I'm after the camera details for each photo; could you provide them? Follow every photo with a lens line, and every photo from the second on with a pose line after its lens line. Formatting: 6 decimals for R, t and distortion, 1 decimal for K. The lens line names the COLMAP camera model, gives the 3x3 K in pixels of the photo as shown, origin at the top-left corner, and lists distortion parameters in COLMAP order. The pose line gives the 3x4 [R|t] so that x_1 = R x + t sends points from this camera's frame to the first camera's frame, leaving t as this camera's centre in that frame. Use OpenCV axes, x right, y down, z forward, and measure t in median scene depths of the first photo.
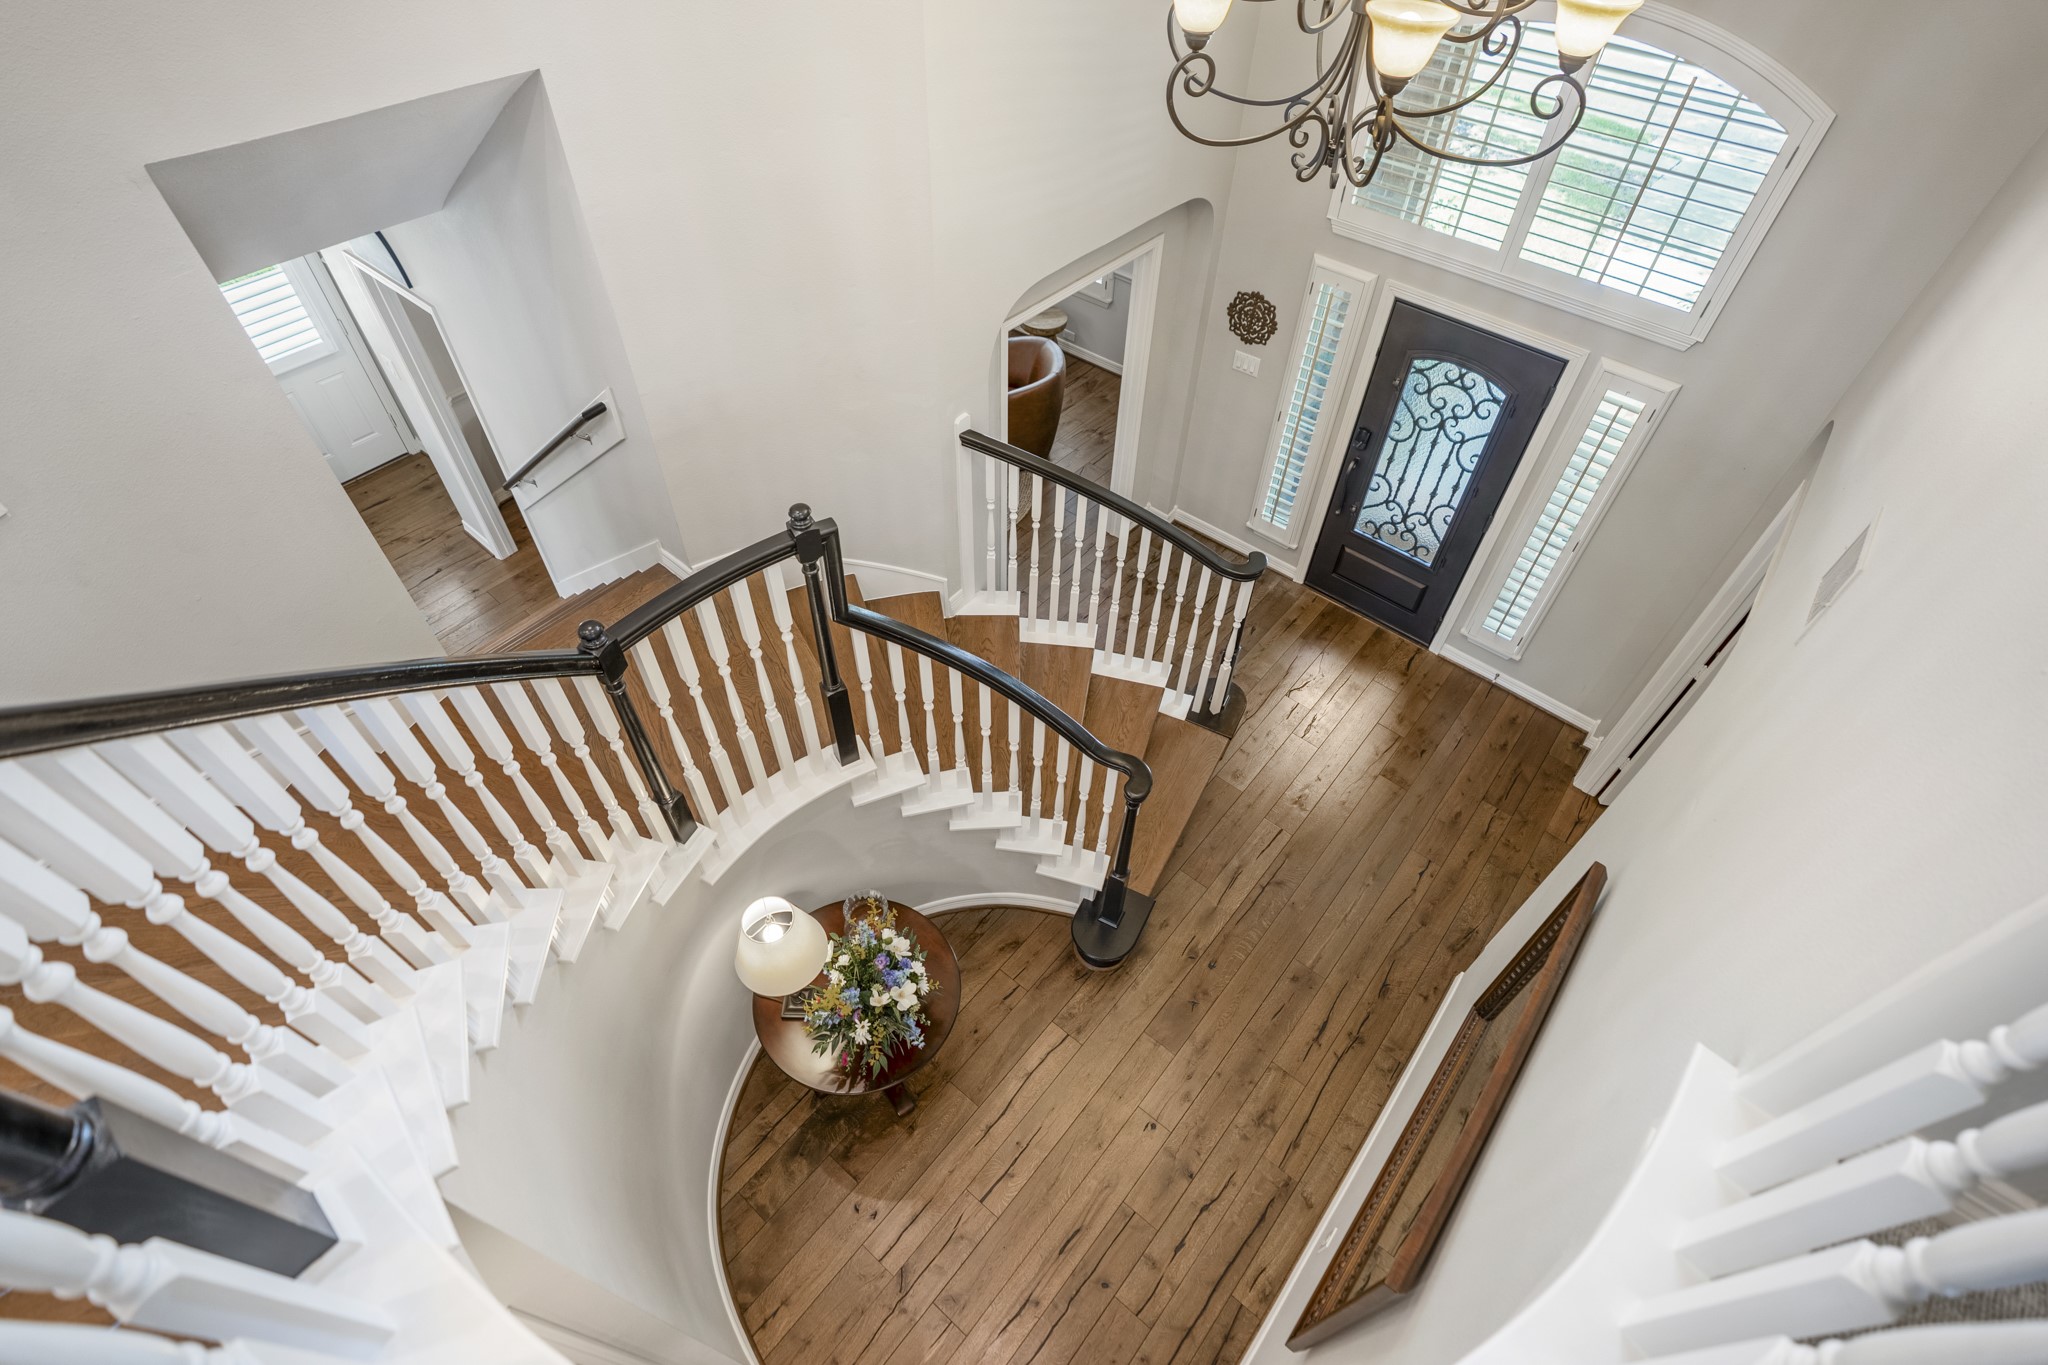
lens RADIAL K [[970.4, 0, 1019.7], [0, 970.4, 686.5], [0, 0, 1]] dist [-0.070491, 0.030153]
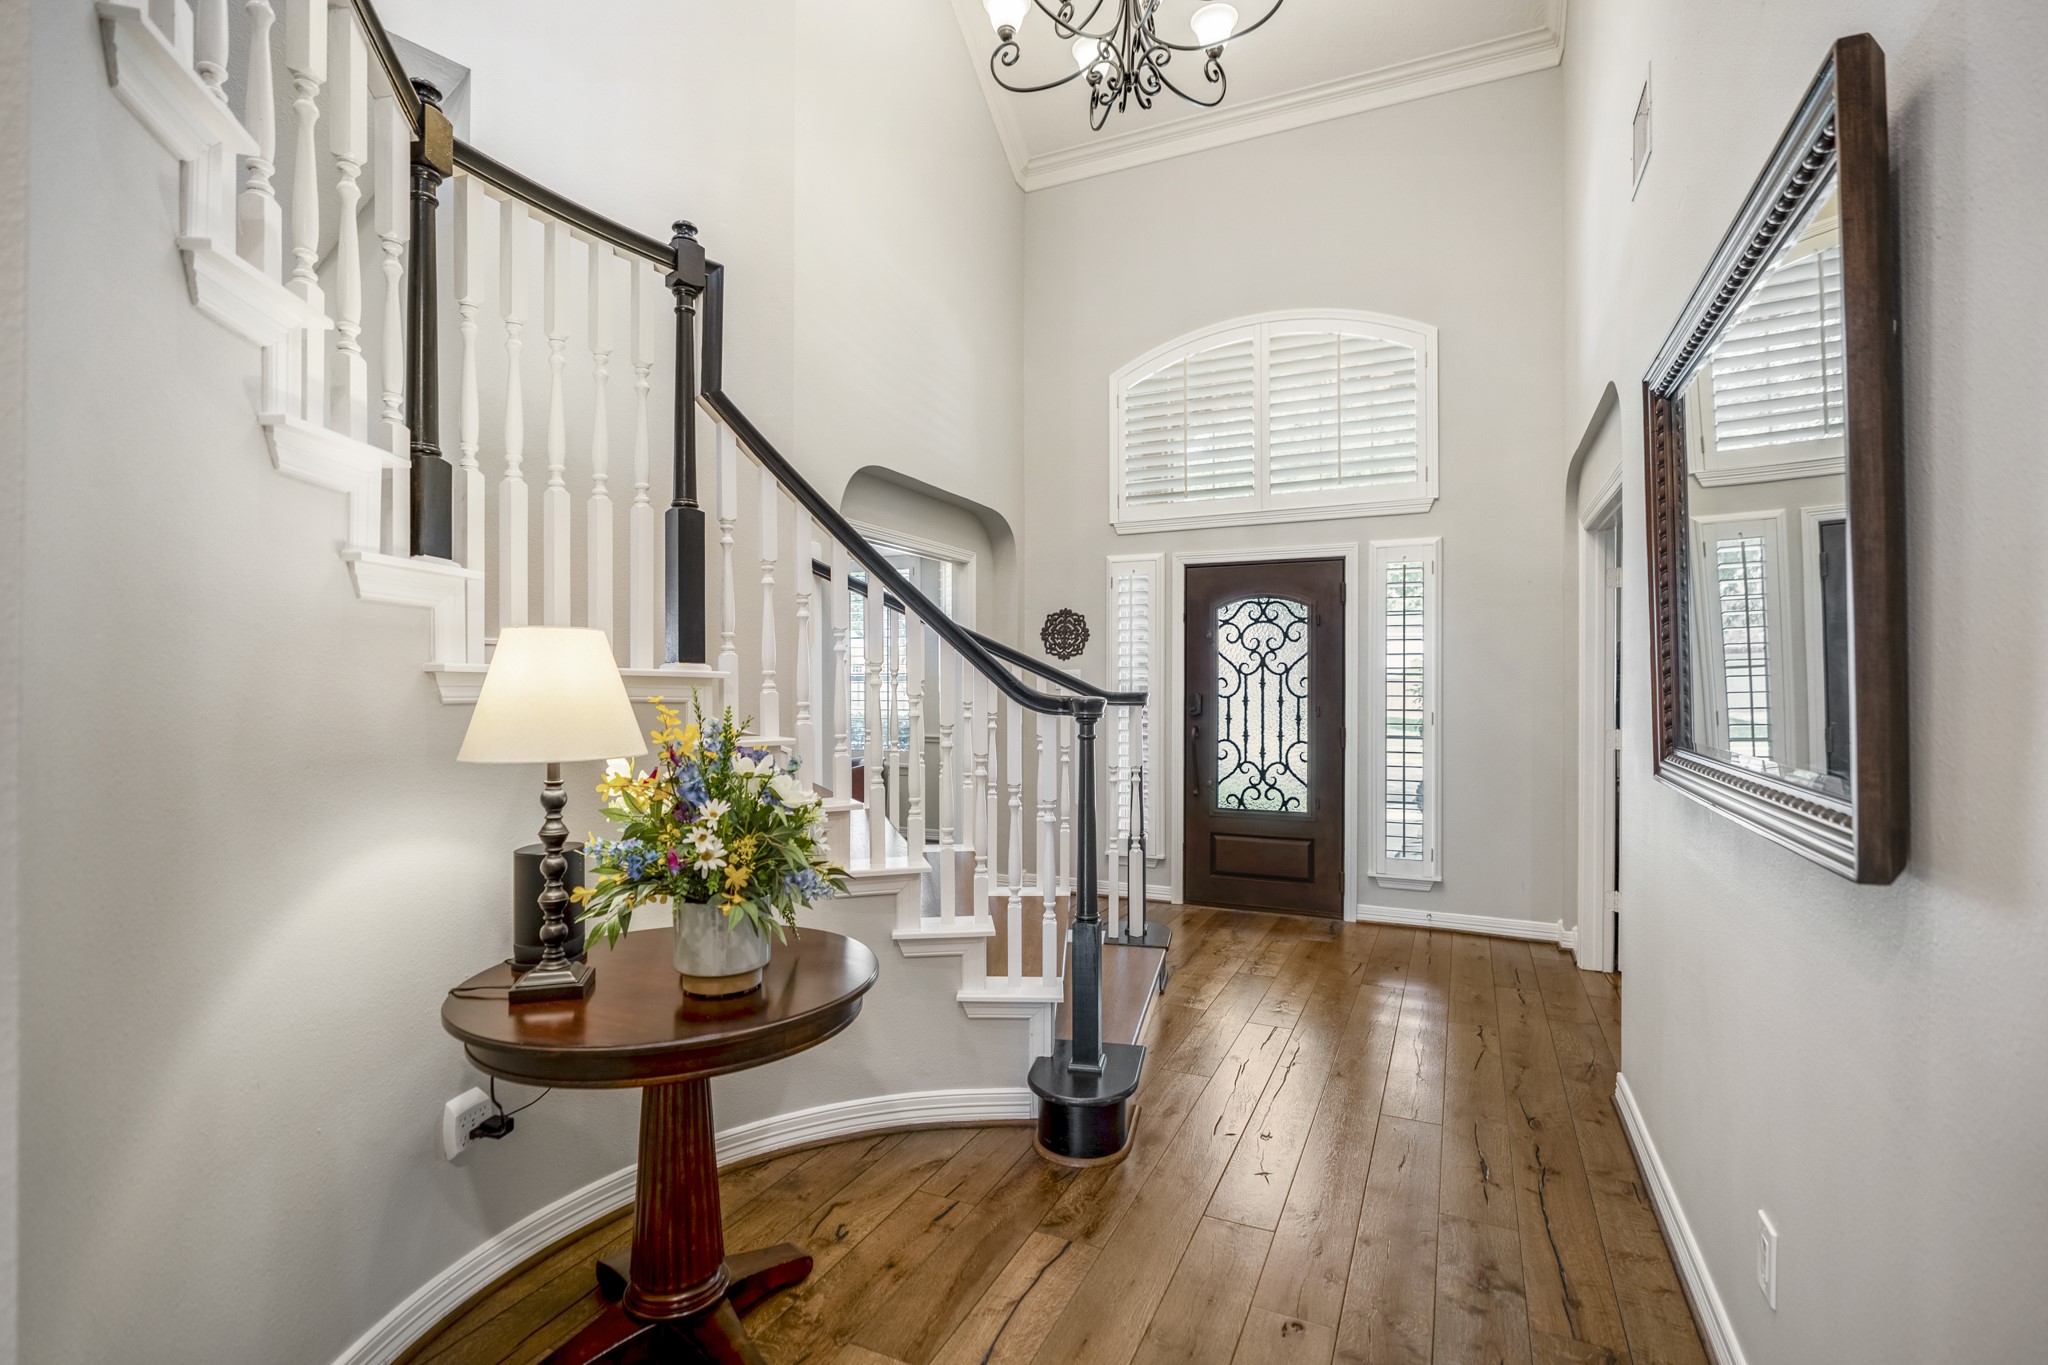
lens RADIAL K [[930.6, 0, 1020.9], [0, 930.6, 688.7], [0, 0, 1]] dist [-0.015276, 0.000113]
pose [[0.968670, -0.035973, 0.245733, -0.072103], [0.205100, 0.673826, -0.709854, 0.425773], [-0.140046, 0.738014, 0.660093, 0.382830]]
